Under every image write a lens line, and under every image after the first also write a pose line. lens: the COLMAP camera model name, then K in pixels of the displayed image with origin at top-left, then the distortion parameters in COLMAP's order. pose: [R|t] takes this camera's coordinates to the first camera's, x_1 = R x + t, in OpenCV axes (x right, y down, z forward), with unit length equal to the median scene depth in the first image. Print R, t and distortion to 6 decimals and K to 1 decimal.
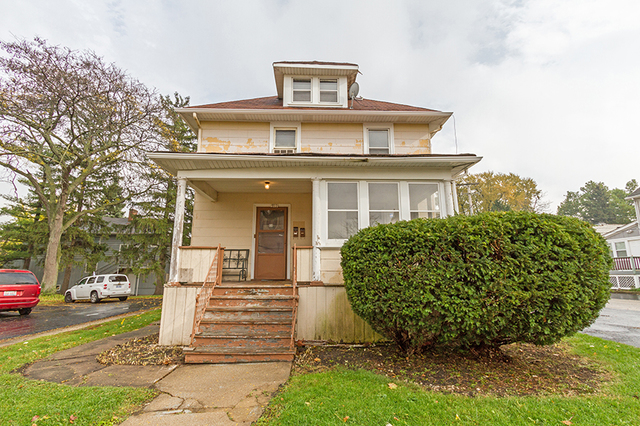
lens RADIAL K [[290.9, 0, 320.3], [0, 290.9, 220.3], [0, 0, 1]] dist [0.001481, 0.000087]
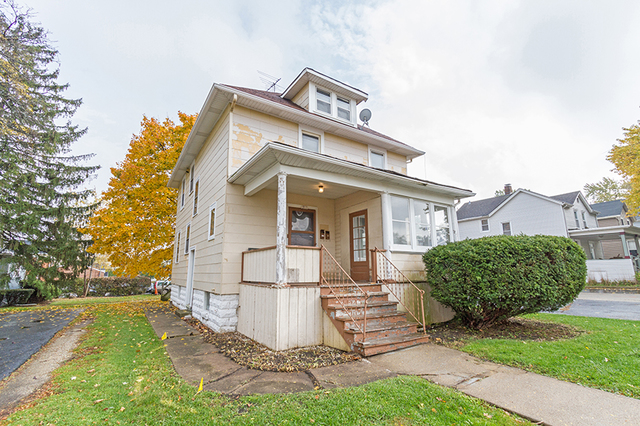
lens RADIAL K [[290.9, 0, 320.3], [0, 290.9, 220.3], [0, 0, 1]] dist [0.001481, 0.000087]
pose [[0.856109, 0.085668, 0.509645, -0.637663], [-0.084215, 0.996109, -0.025973, 0.016865], [-0.509887, -0.020684, 0.859993, 0.091841]]
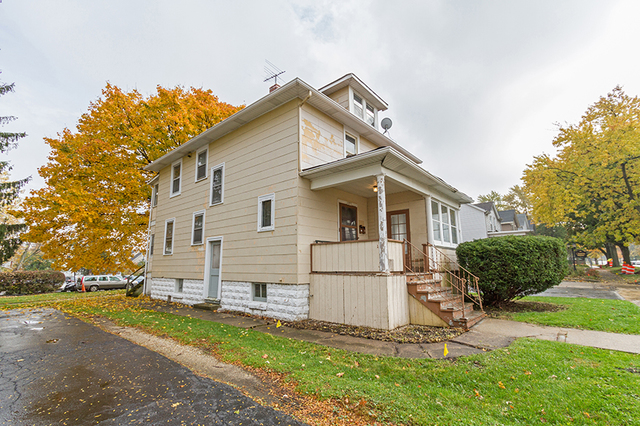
lens RADIAL K [[290.9, 0, 320.3], [0, 290.9, 220.3], [0, 0, 1]] dist [0.001481, 0.000087]
pose [[0.676552, 0.110968, 0.727985, -1.048850], [-0.122554, 0.991761, -0.037281, 0.067036], [-0.726125, -0.063995, 0.684578, 0.322556]]
